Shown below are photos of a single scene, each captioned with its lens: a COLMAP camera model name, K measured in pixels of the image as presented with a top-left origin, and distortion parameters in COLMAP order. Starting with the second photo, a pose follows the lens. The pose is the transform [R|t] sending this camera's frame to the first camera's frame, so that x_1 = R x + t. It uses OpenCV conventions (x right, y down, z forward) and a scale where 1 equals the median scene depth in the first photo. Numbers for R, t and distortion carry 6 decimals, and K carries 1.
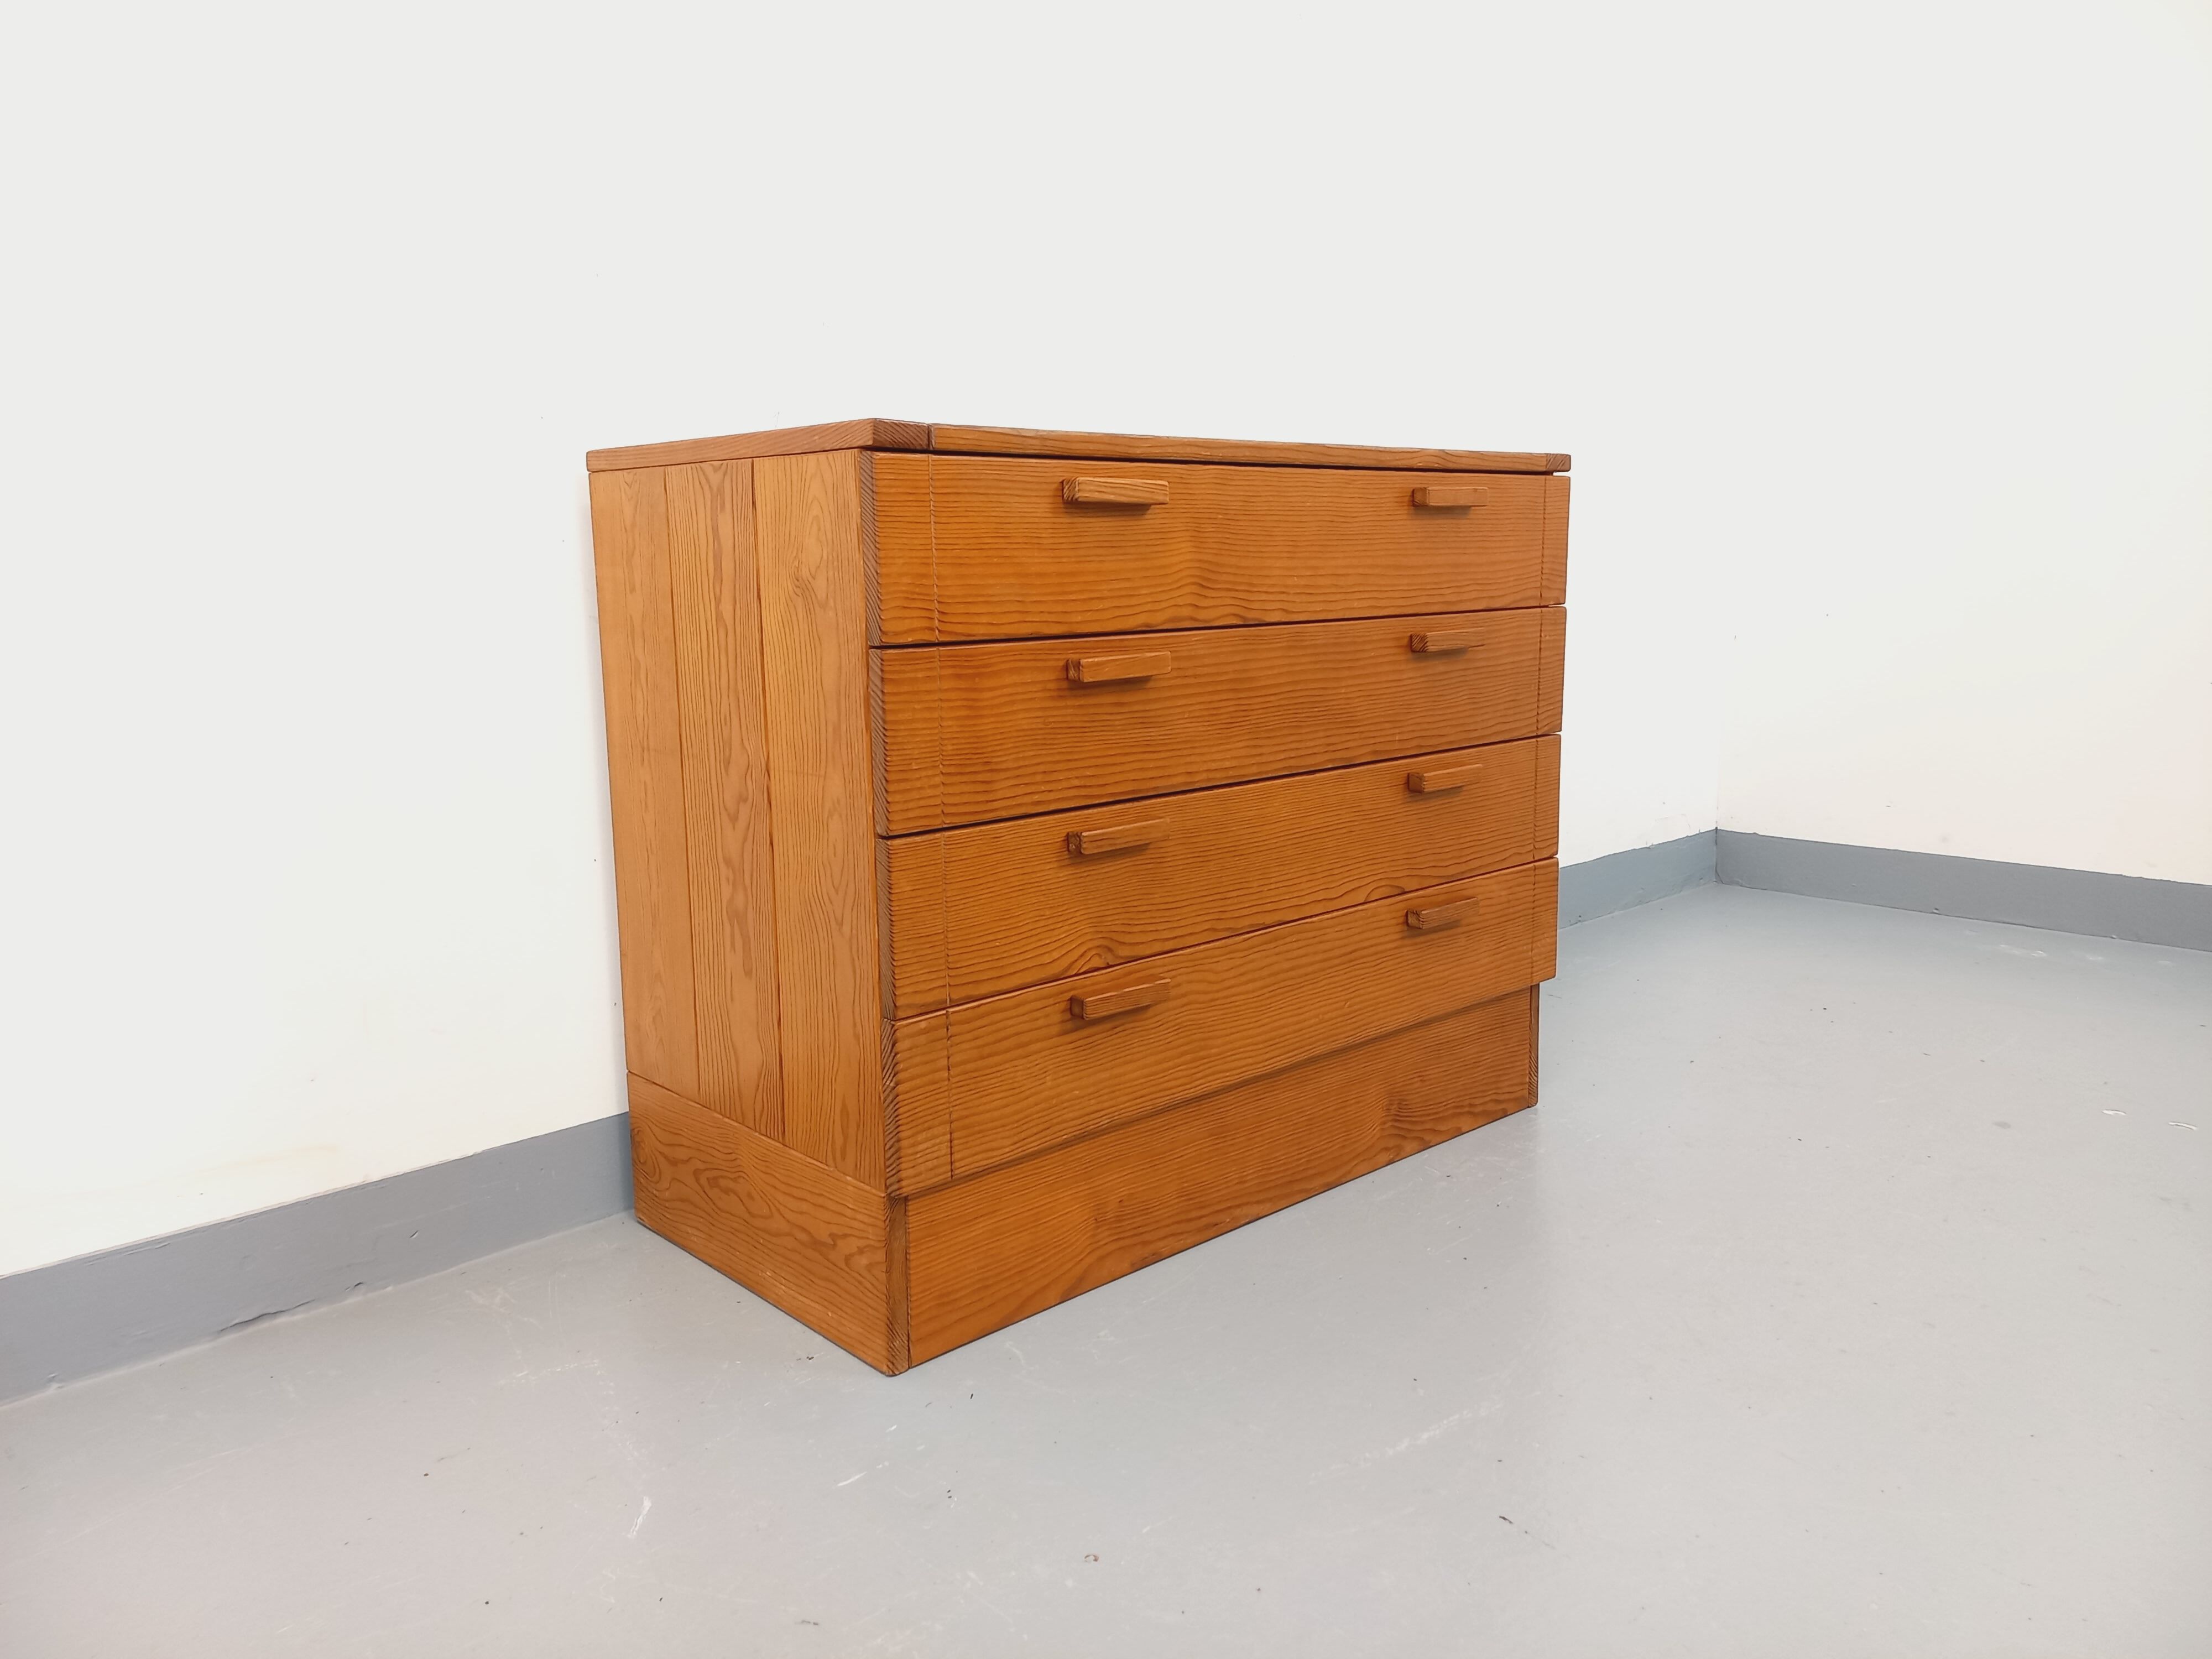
lens RADIAL K [[1628.9, 0, 1119.6], [0, 1628.9, 819.1], [0, 0, 1]] dist [0.067432, -0.055613]
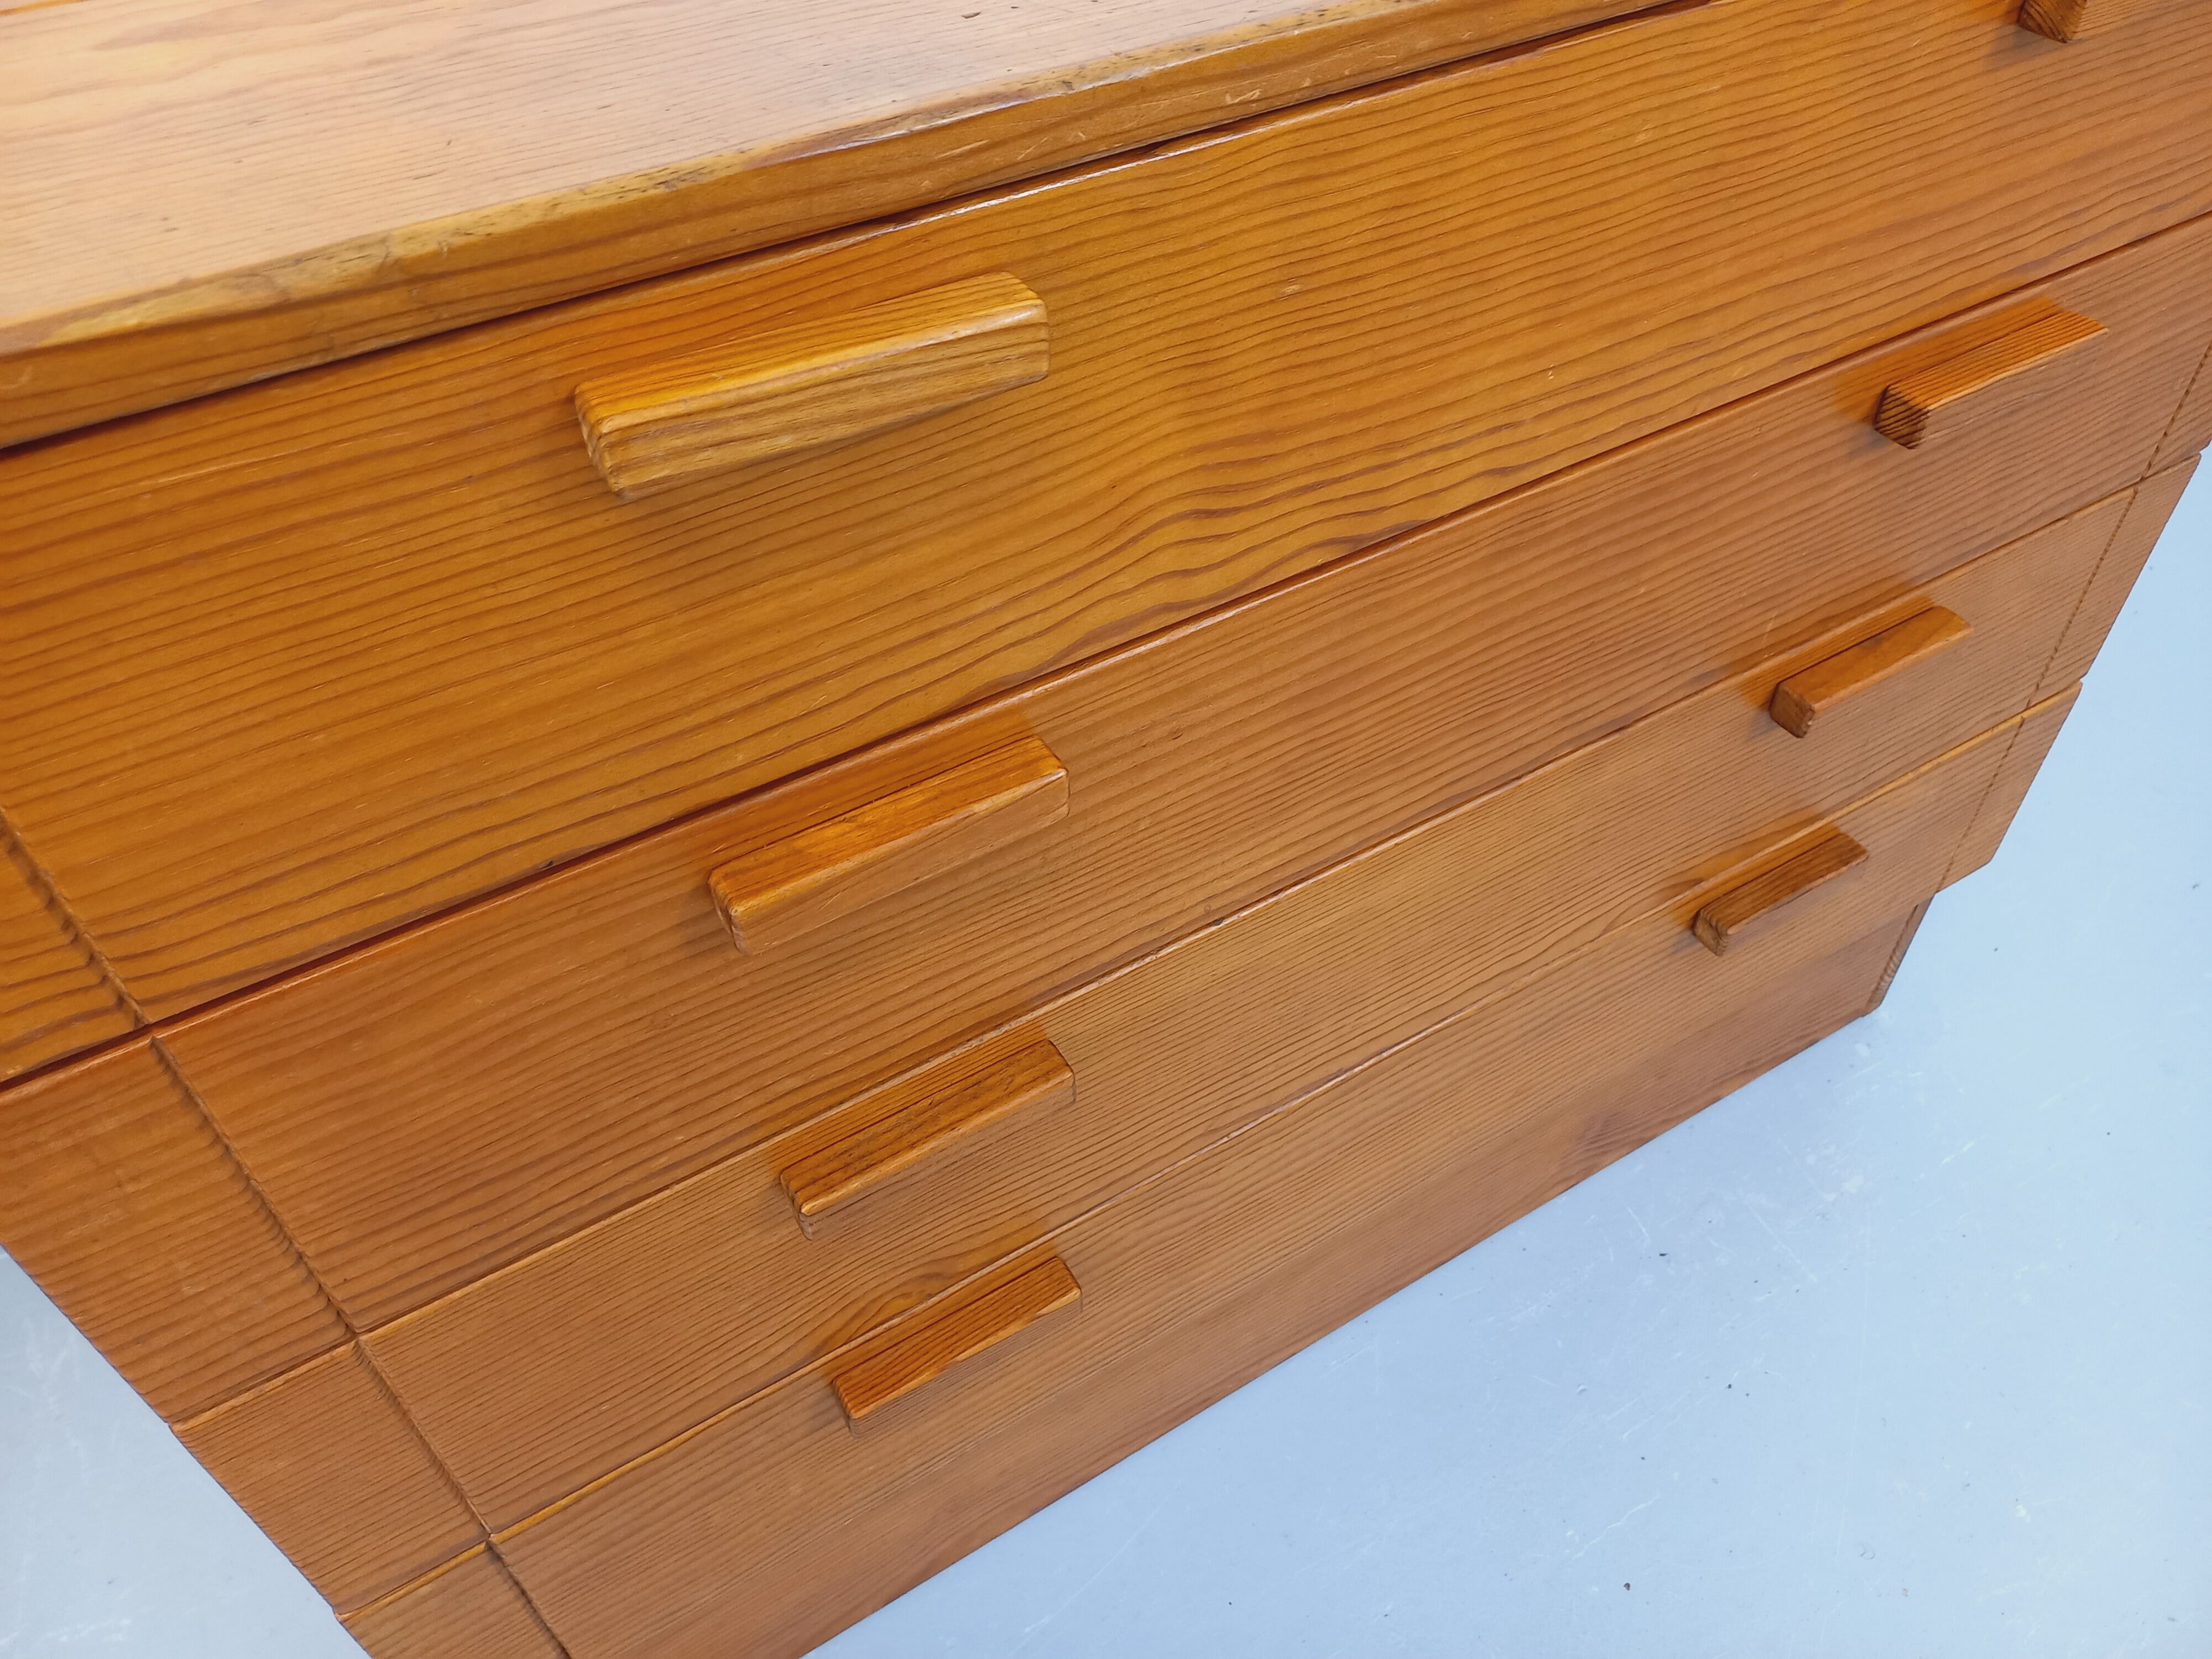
lens RADIAL K [[1628.9, 0, 1114.0], [0, 1628.9, 800.5], [0, 0, 1]] dist [0.067432, -0.055613]
pose [[0.980060, 0.141682, -0.139317, 0.085394], [-0.035610, 0.815017, 0.578342, -0.282412], [0.195486, -0.561849, 0.803810, 0.712188]]
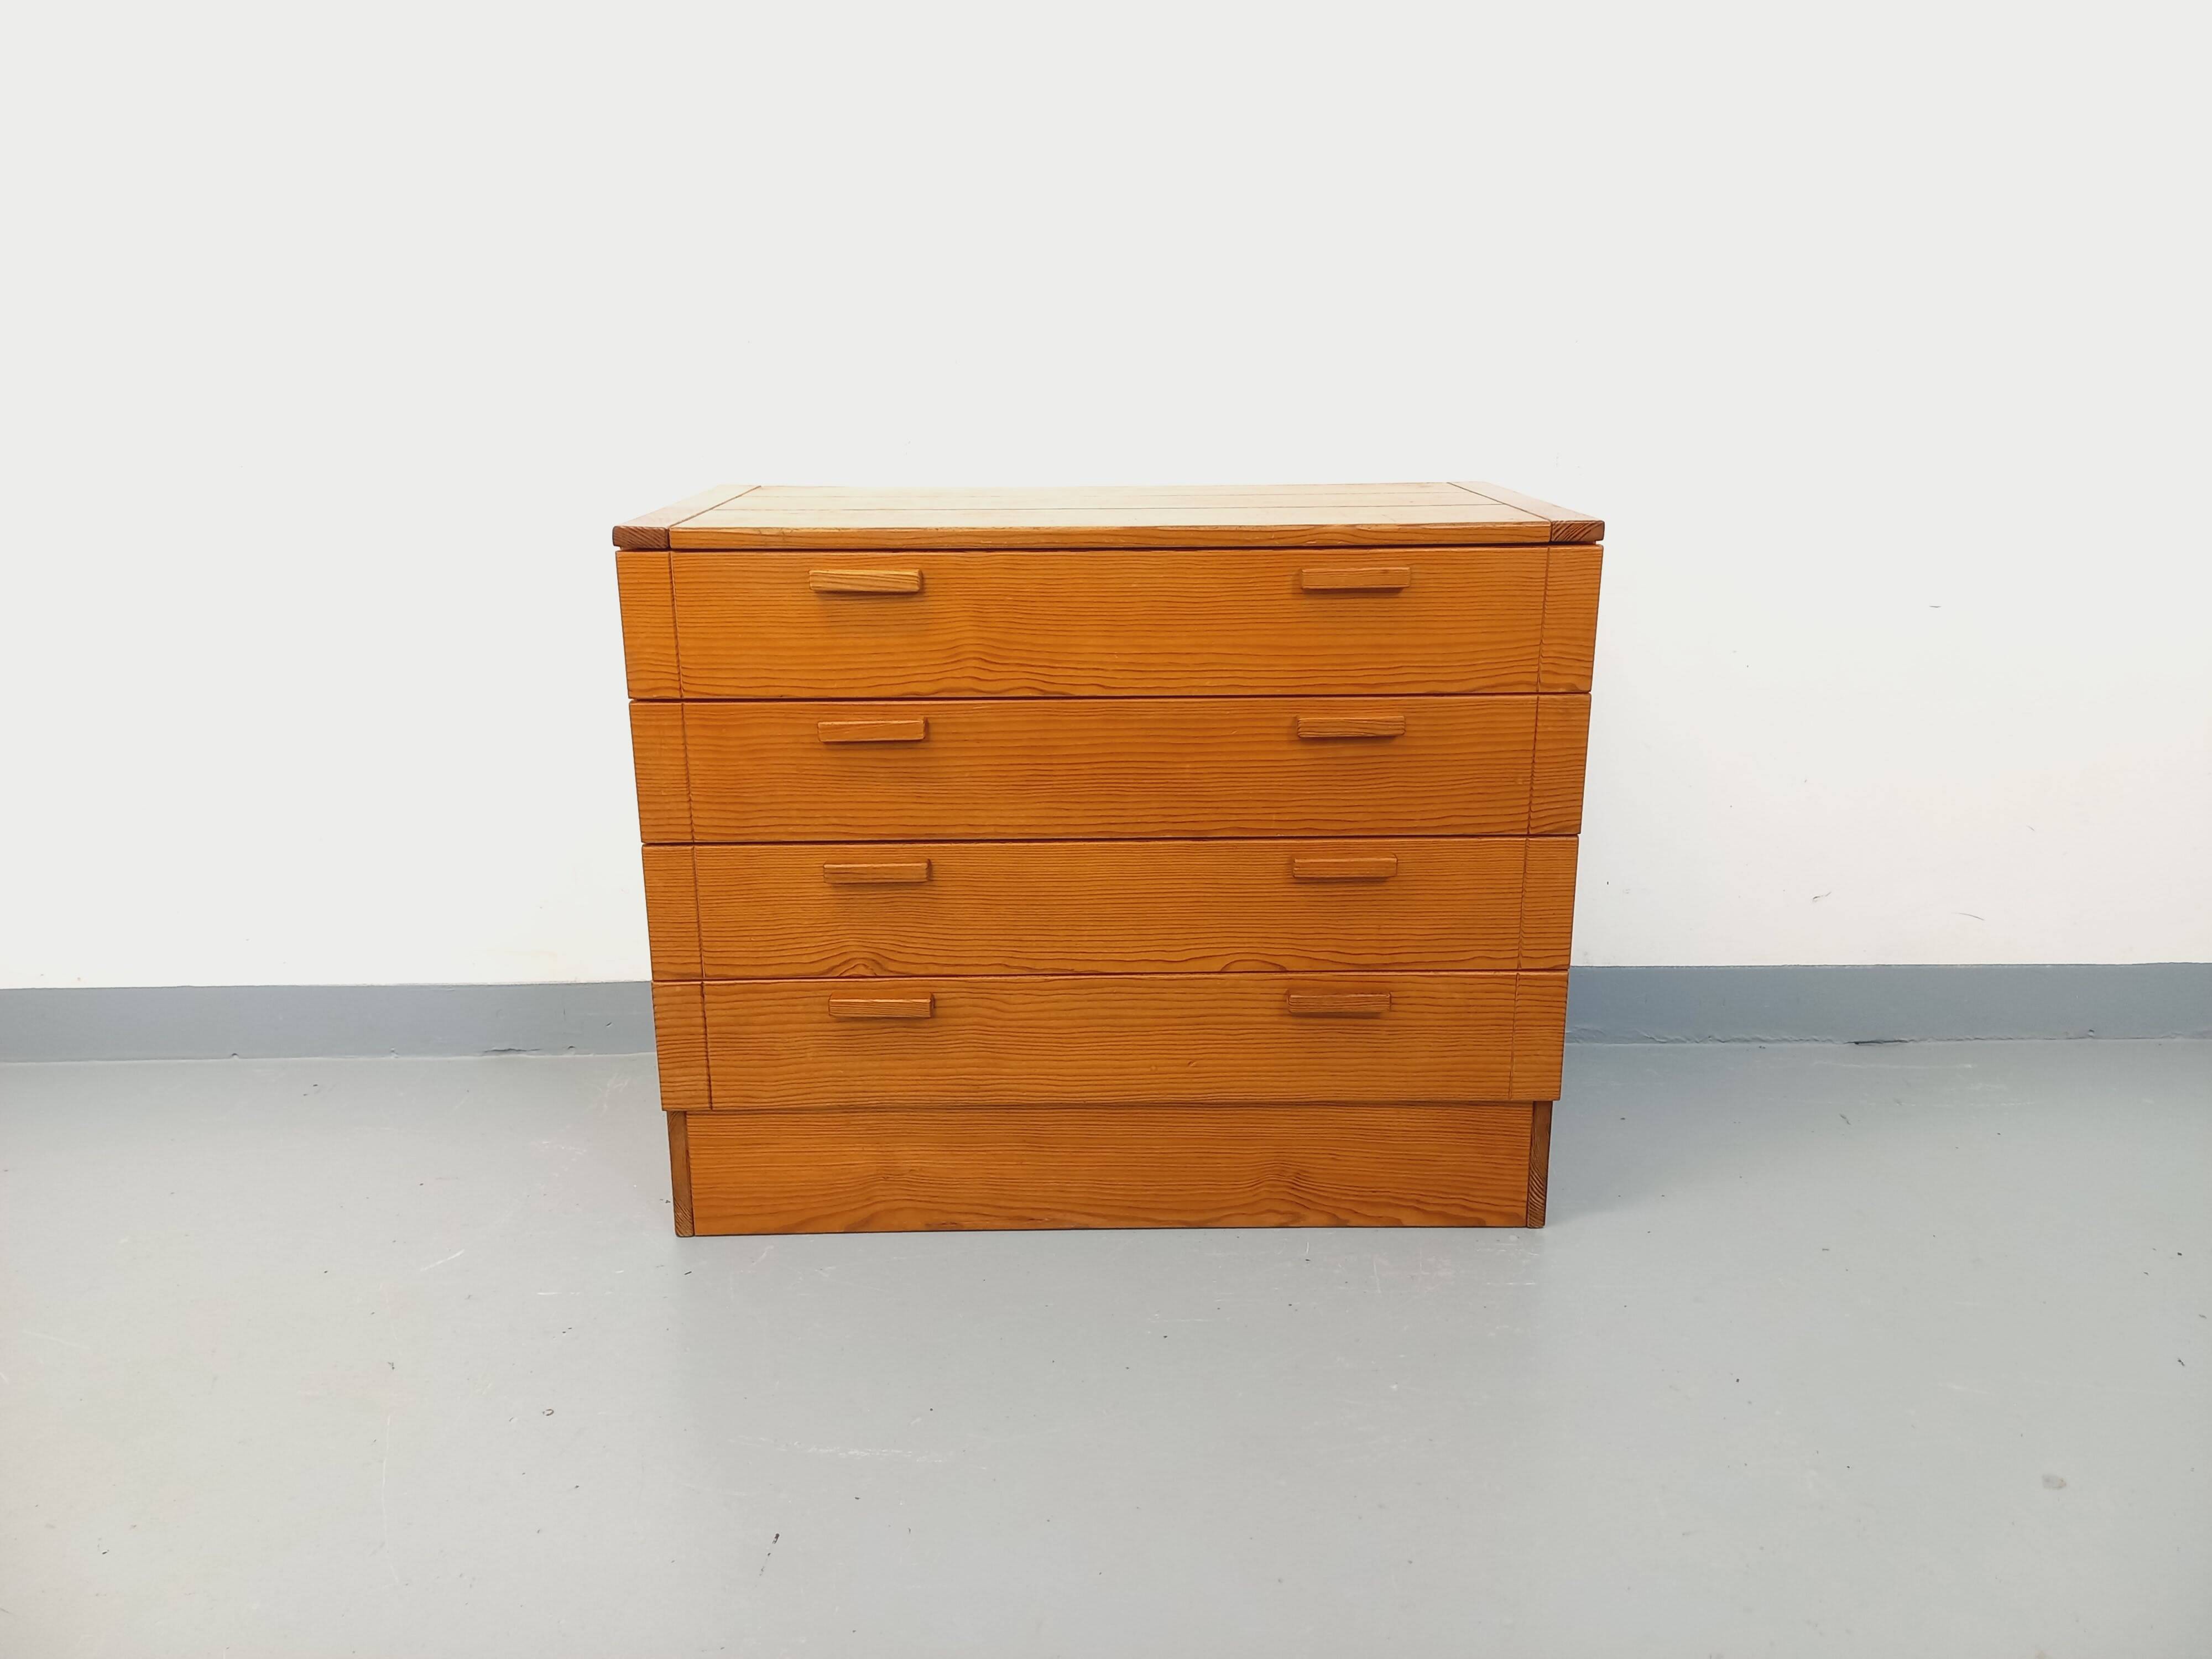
lens RADIAL K [[1628.5, 0, 1103.7], [0, 1628.5, 793.8], [0, 0, 1]] dist [0.070034, -0.060390]
pose [[0.740881, 0.191987, -0.643612, 0.829430], [-0.114157, 0.980327, 0.161018, -0.241297], [0.661864, -0.045823, 0.748222, 0.236619]]
